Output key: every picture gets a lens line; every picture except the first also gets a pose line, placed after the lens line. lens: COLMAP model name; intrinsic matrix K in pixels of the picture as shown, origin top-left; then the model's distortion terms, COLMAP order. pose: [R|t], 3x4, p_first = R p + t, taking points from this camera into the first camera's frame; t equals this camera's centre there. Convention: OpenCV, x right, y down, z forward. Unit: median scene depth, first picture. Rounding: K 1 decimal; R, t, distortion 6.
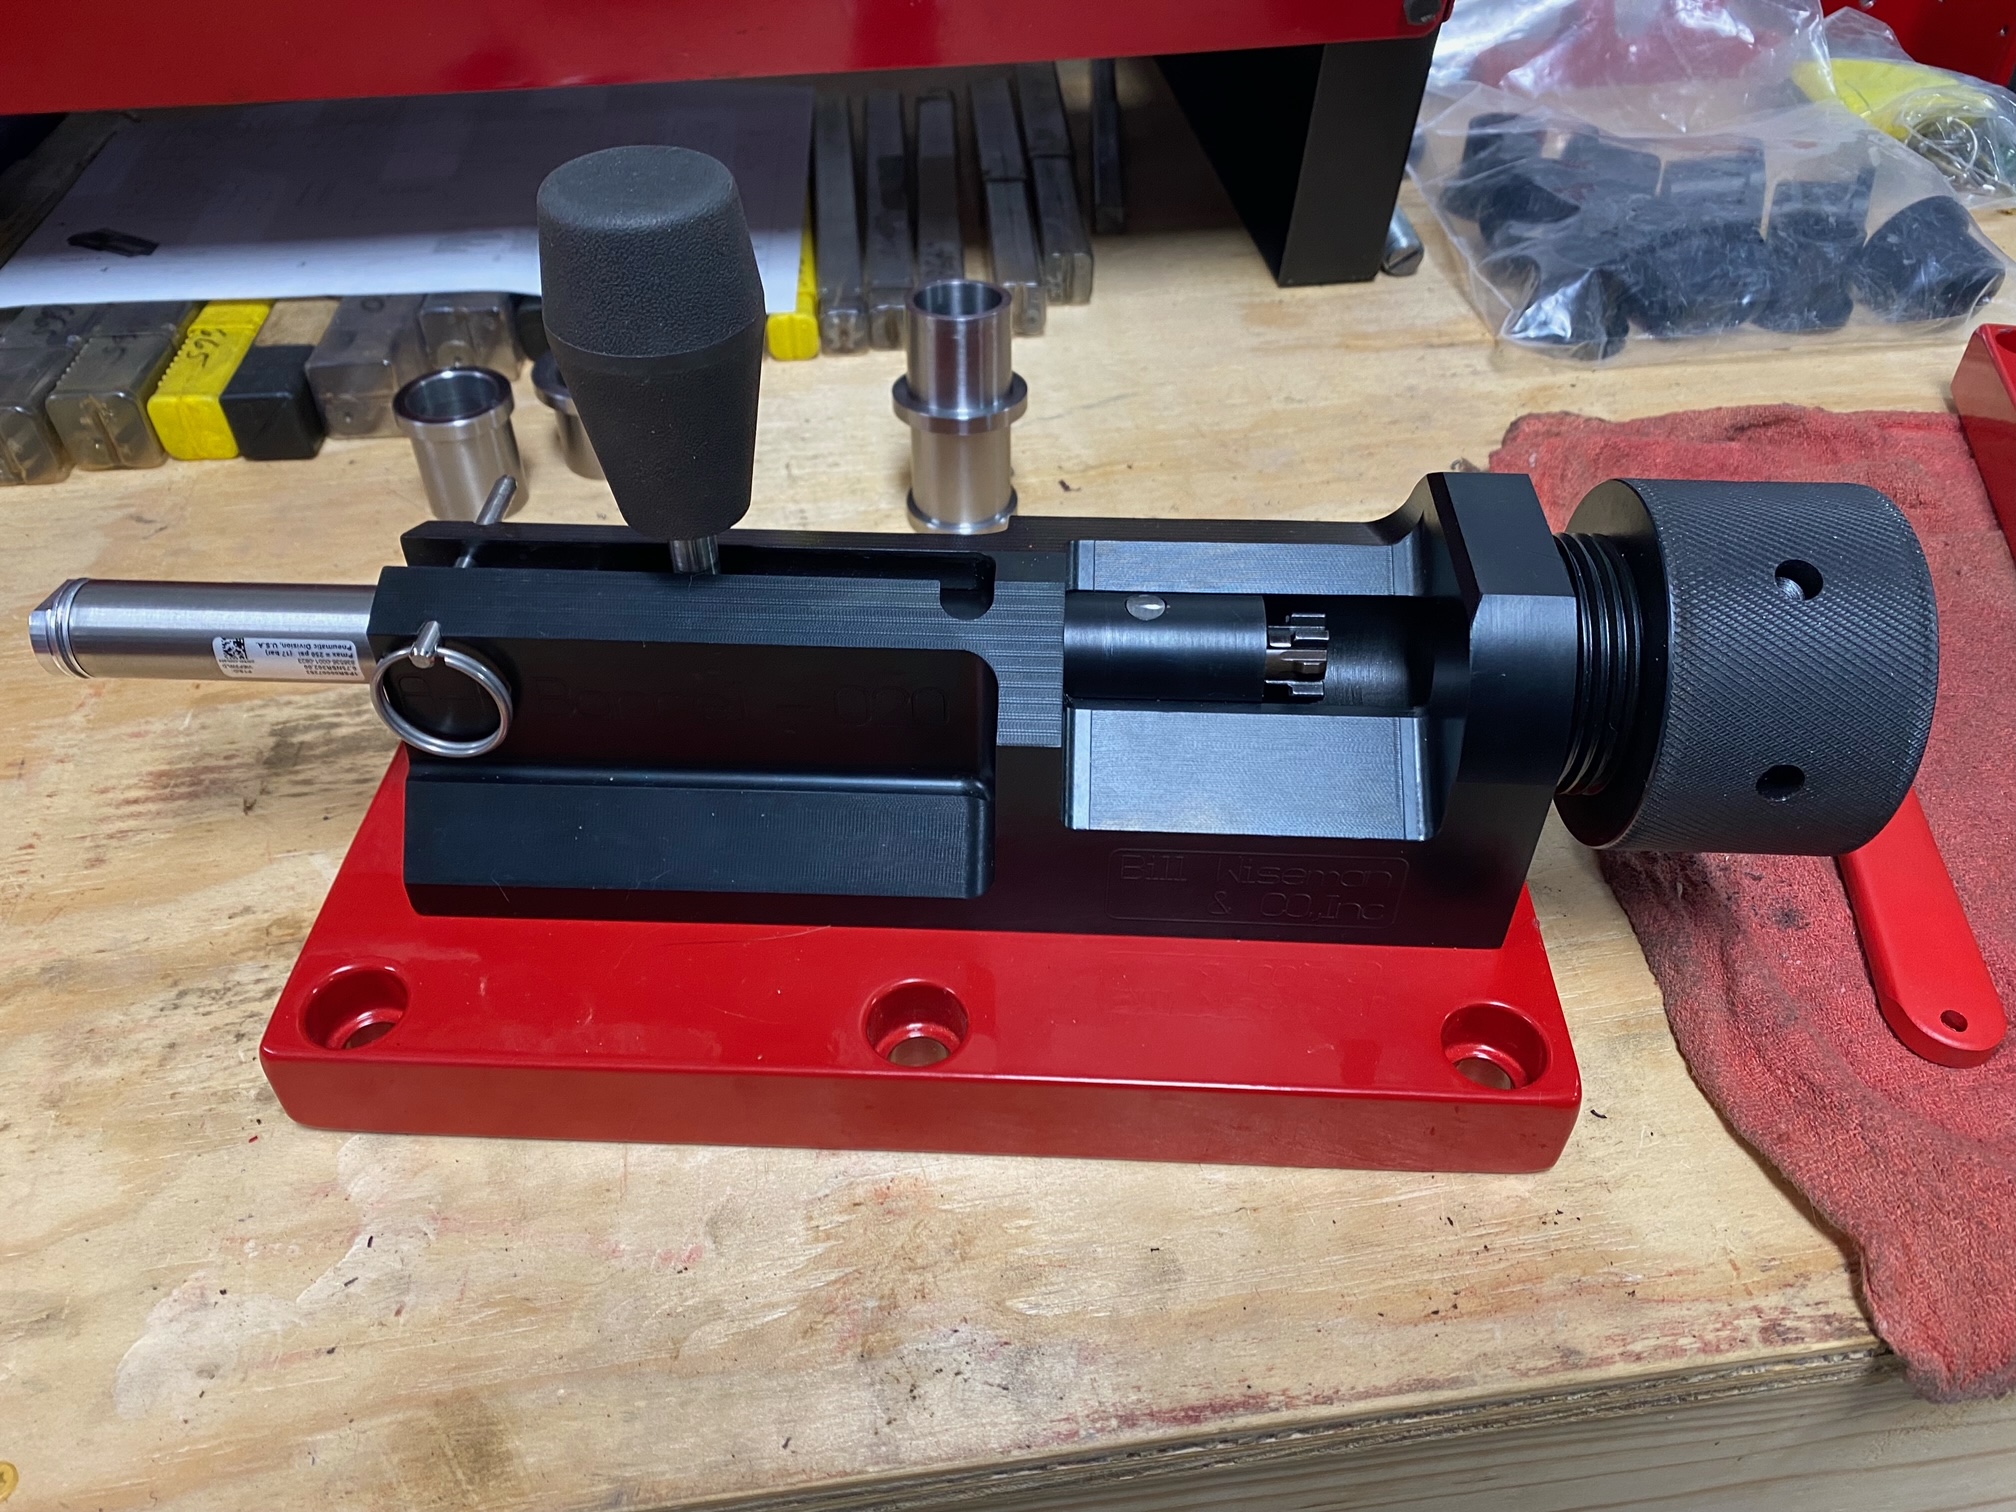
lens RADIAL K [[1541.0, 0, 1000.2], [0, 1541.0, 752.2], [0, 0, 1]] dist [0.026418, -0.027879]
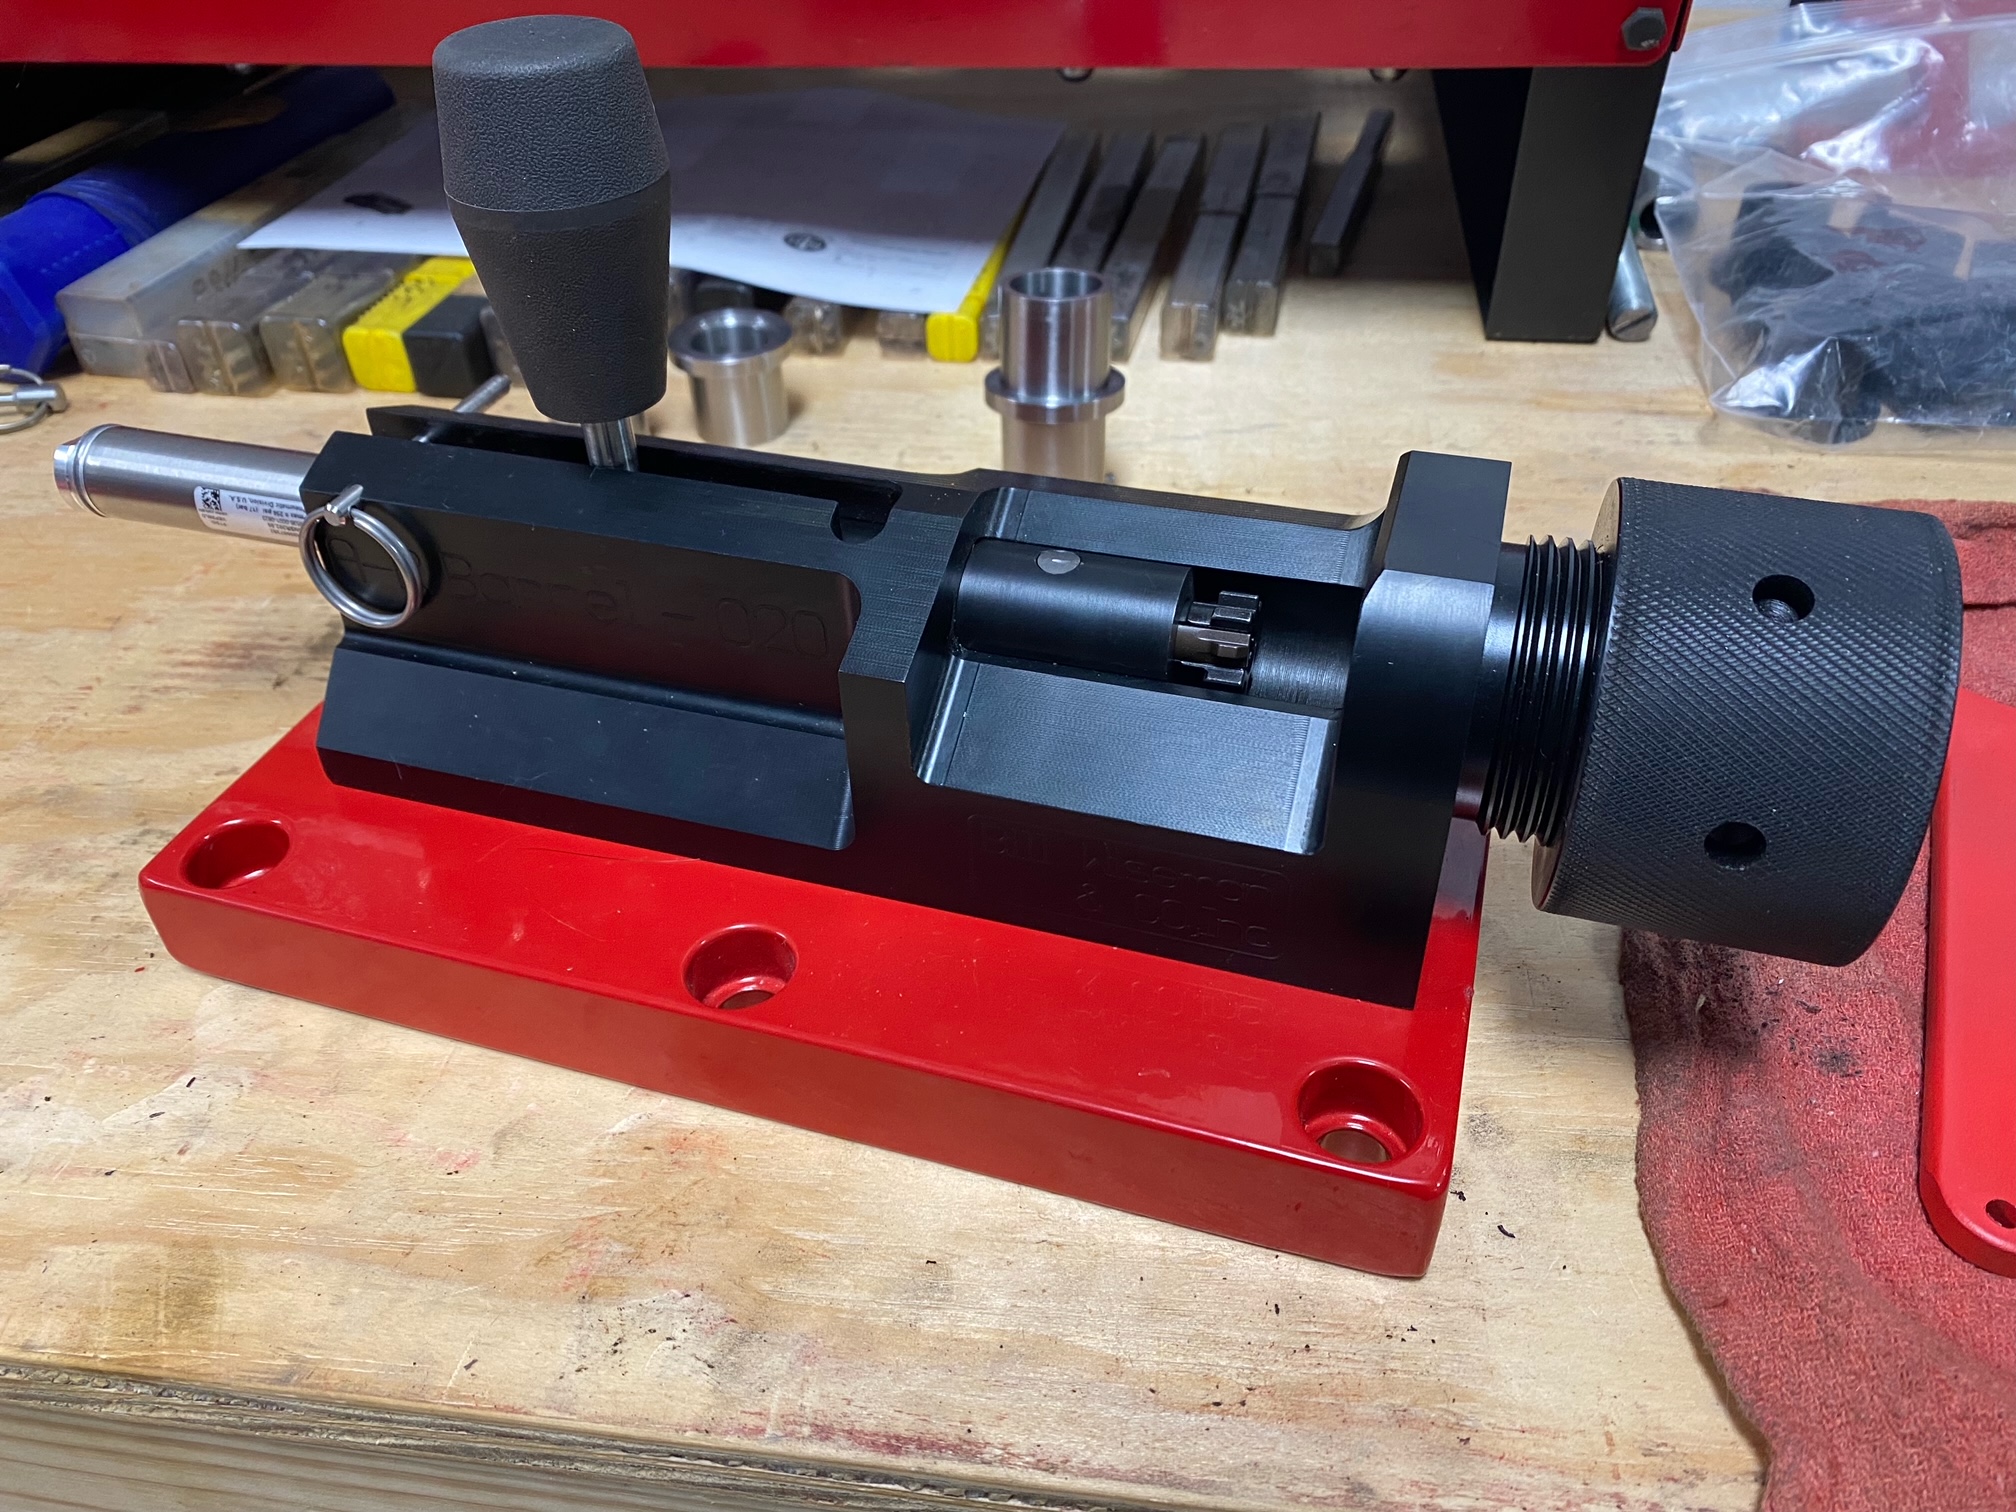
lens RADIAL K [[1541.0, 0, 1008.9], [0, 1541.0, 755.1], [0, 0, 1]] dist [0.026418, -0.027879]
pose [[0.962699, 0.146999, -0.227159, 0.283337], [-0.162449, 0.985409, -0.050781, 0.068013], [0.216379, 0.085789, 0.972533, 0.113136]]
